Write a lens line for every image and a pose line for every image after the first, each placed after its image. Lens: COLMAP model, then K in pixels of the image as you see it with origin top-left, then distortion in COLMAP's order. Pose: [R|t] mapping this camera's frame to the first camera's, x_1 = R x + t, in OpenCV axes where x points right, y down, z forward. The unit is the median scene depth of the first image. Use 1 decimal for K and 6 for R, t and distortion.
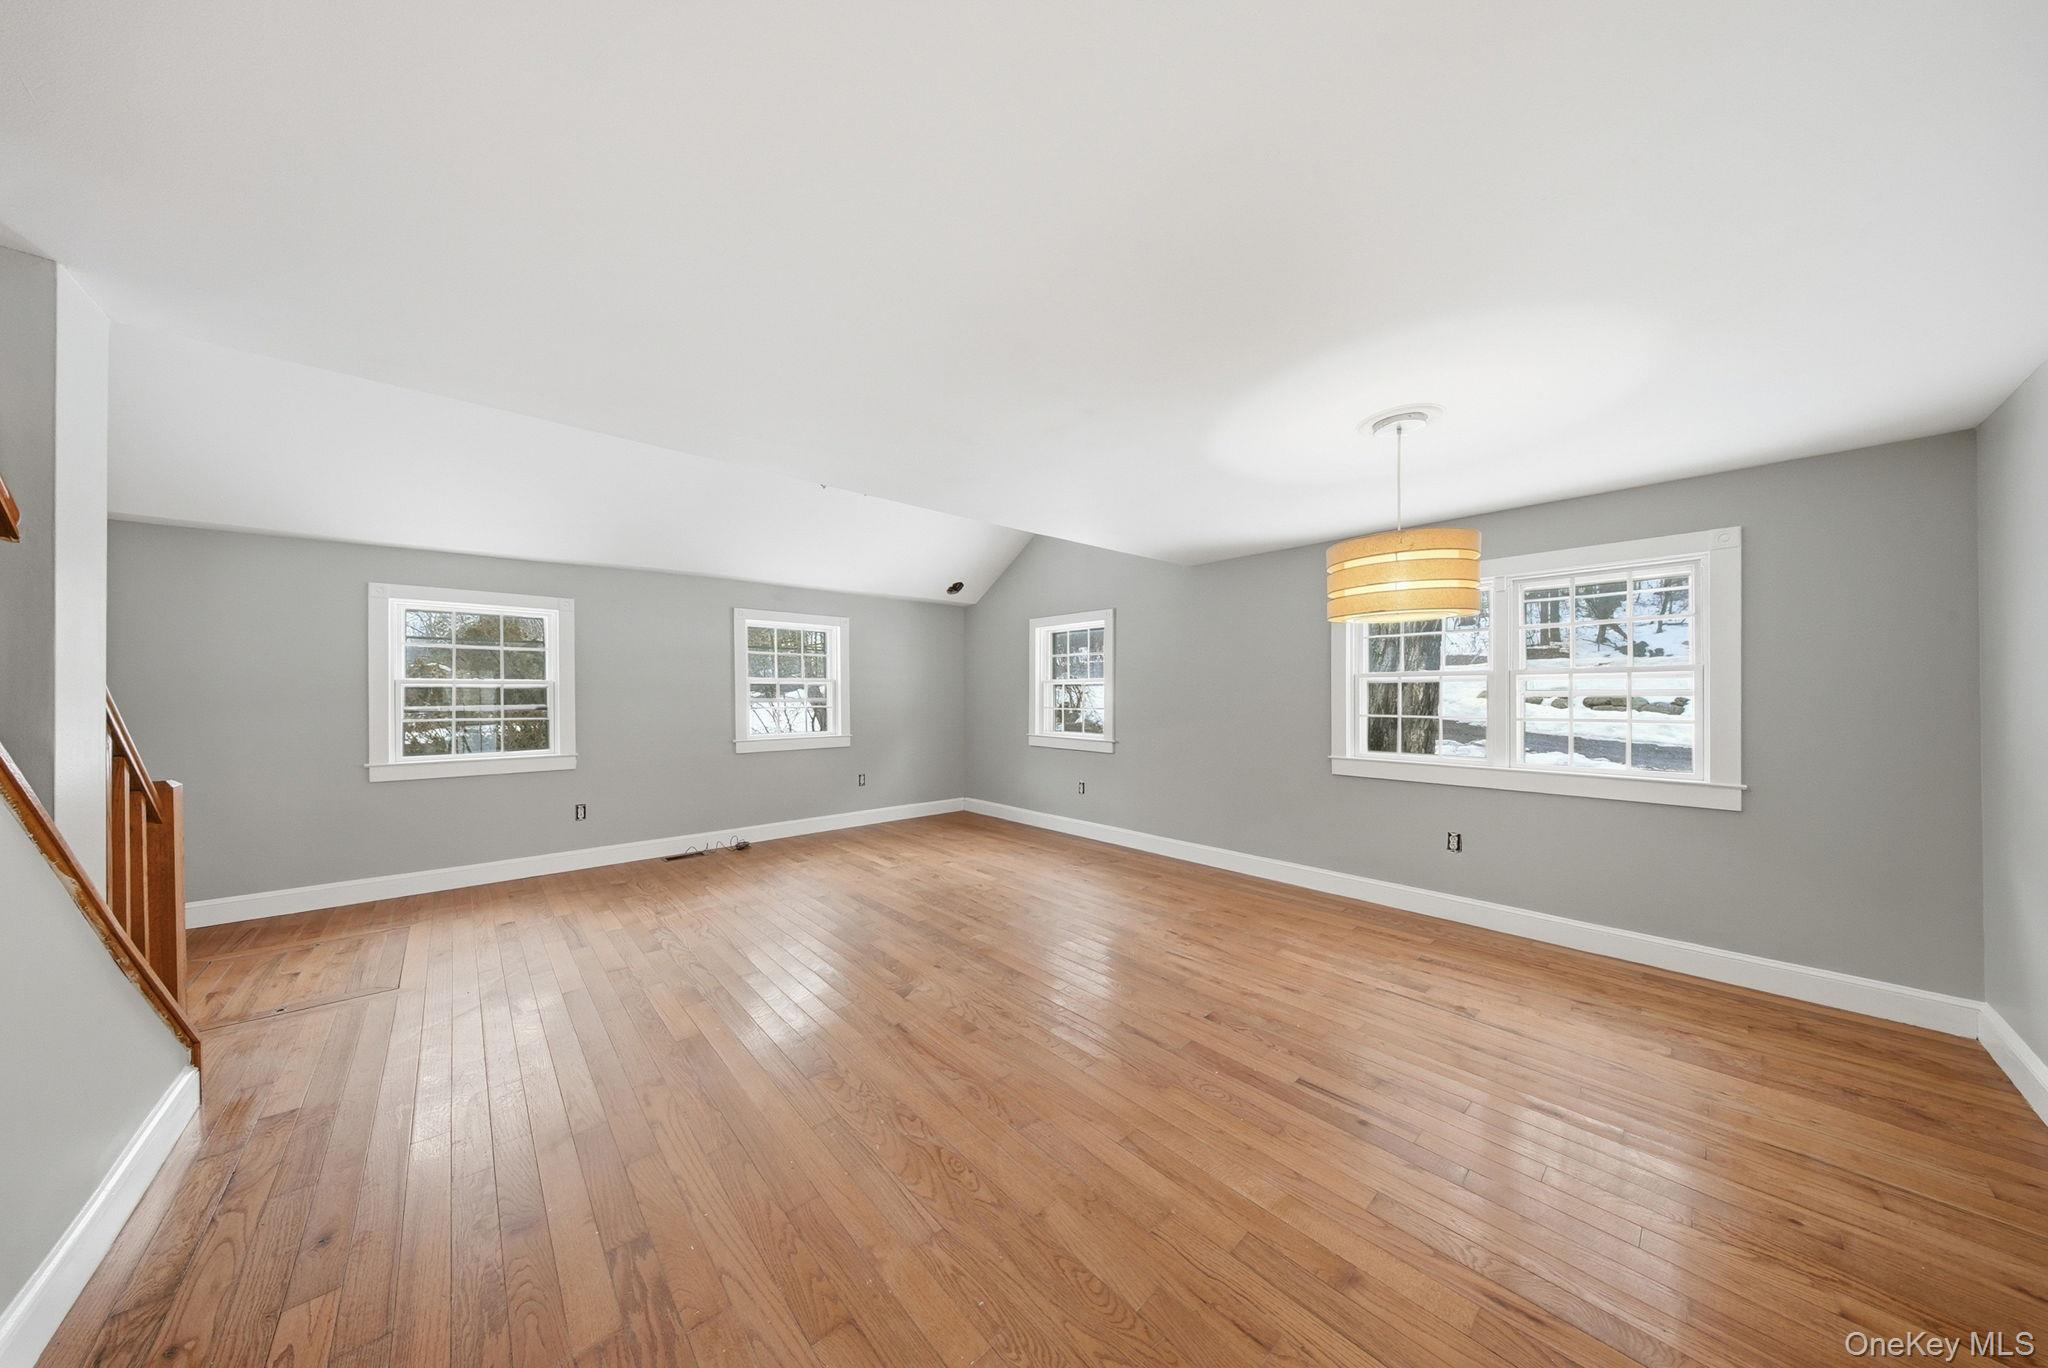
lens RADIAL K [[614.1, 0, 1014.6], [0, 614.1, 696.9], [0, 0, 1]] dist [-0.001702, -0.001197]
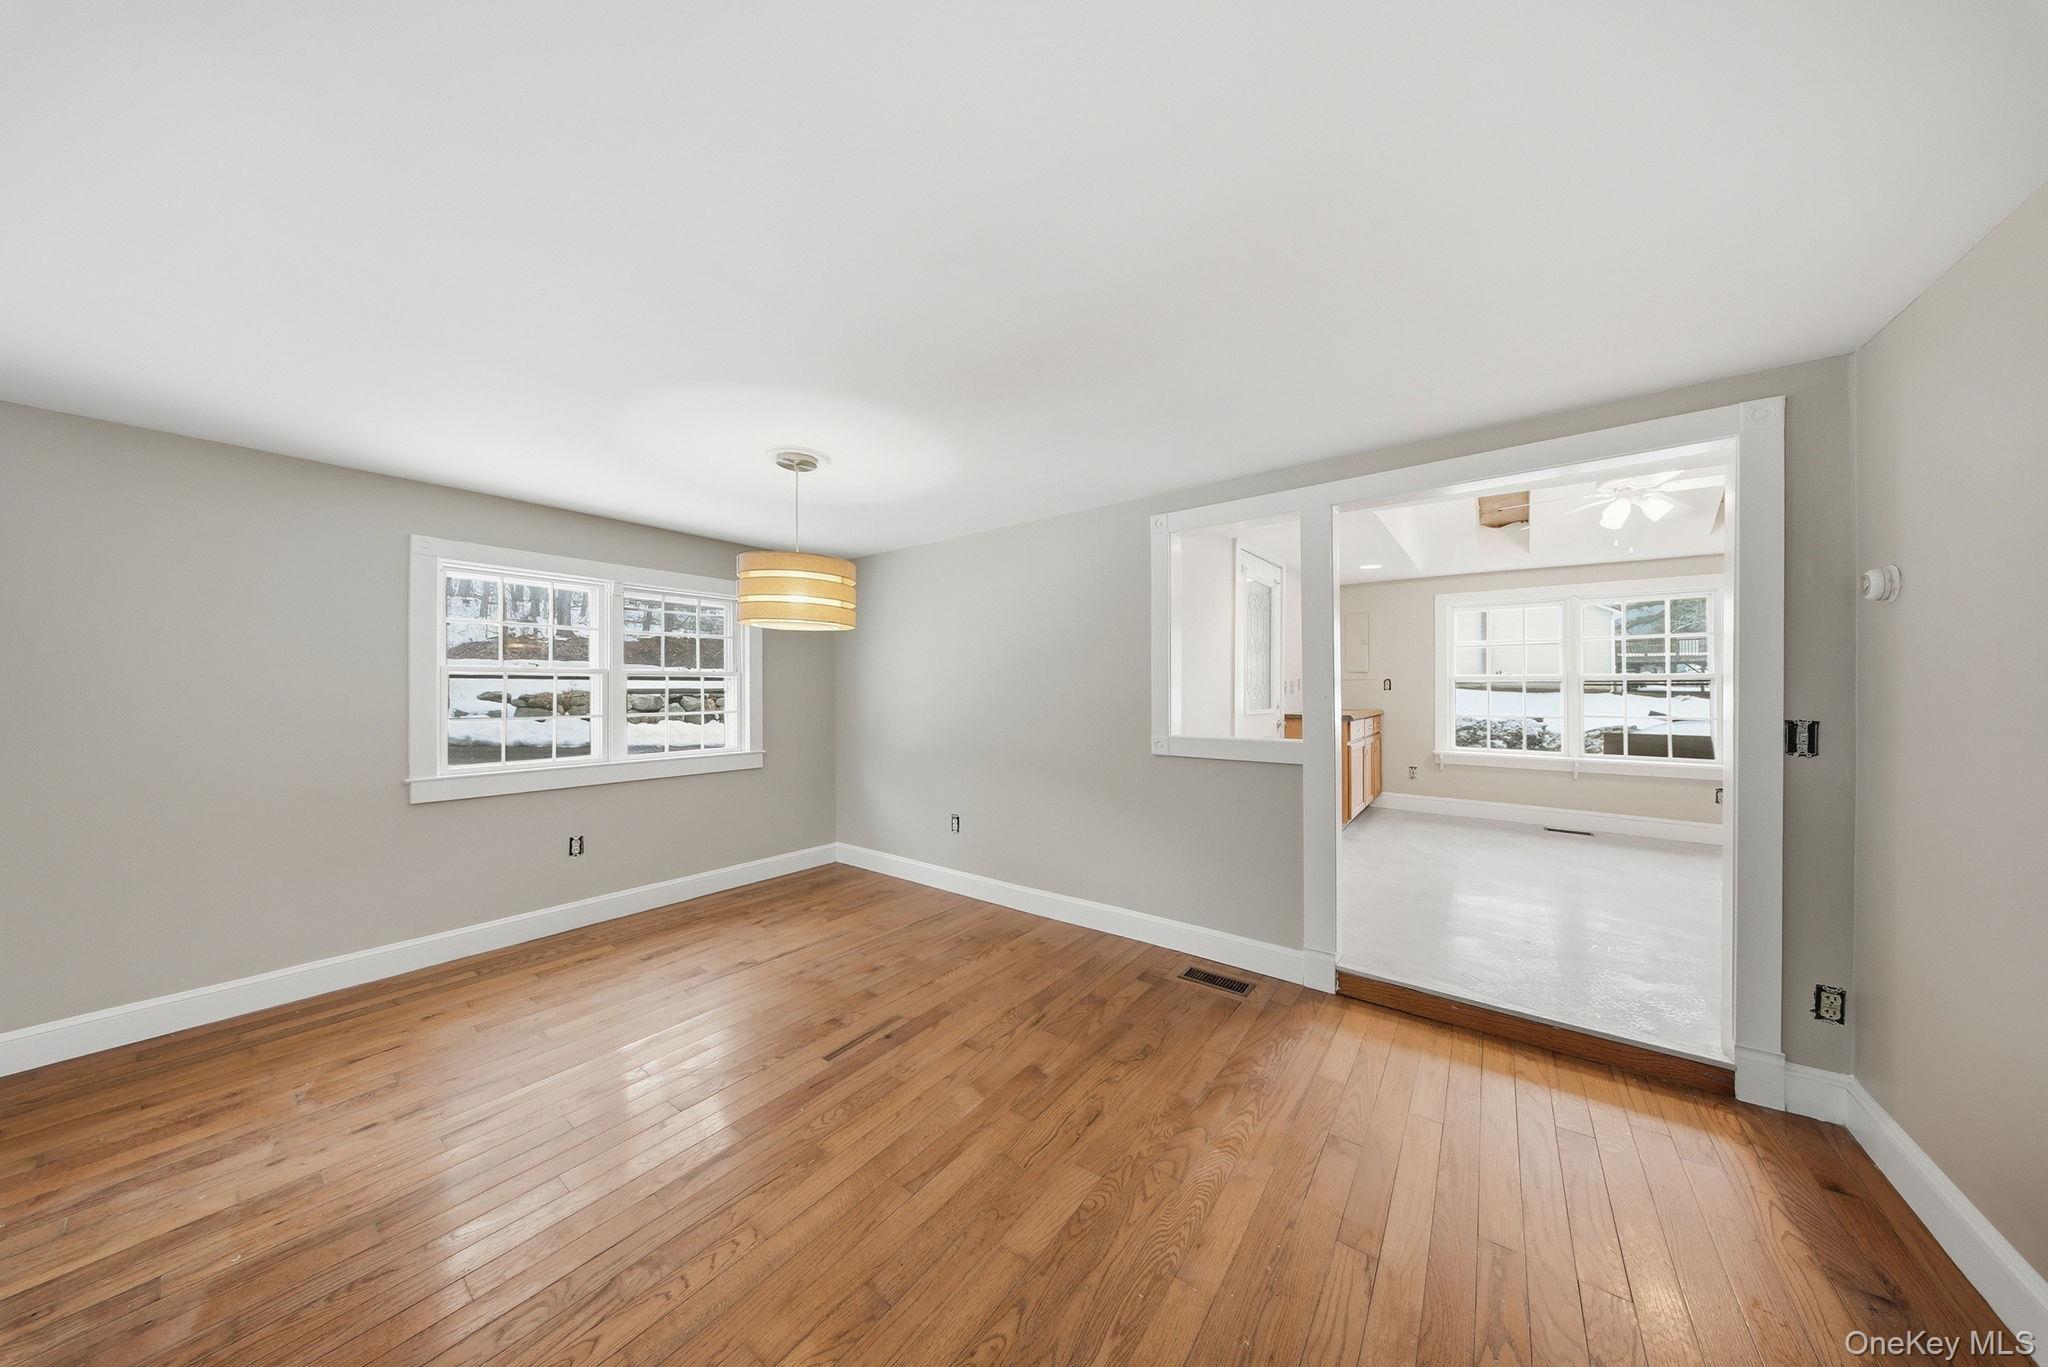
lens RADIAL K [[614.1, 0, 1020.1], [0, 614.1, 680.9], [0, 0, 1]] dist [-0.001702, -0.001197]
pose [[-0.181600, 0.019106, 0.983187, -0.534642], [0.004661, 0.999817, -0.018568, -0.002324], [-0.983361, 0.001211, -0.181656, 0.715481]]
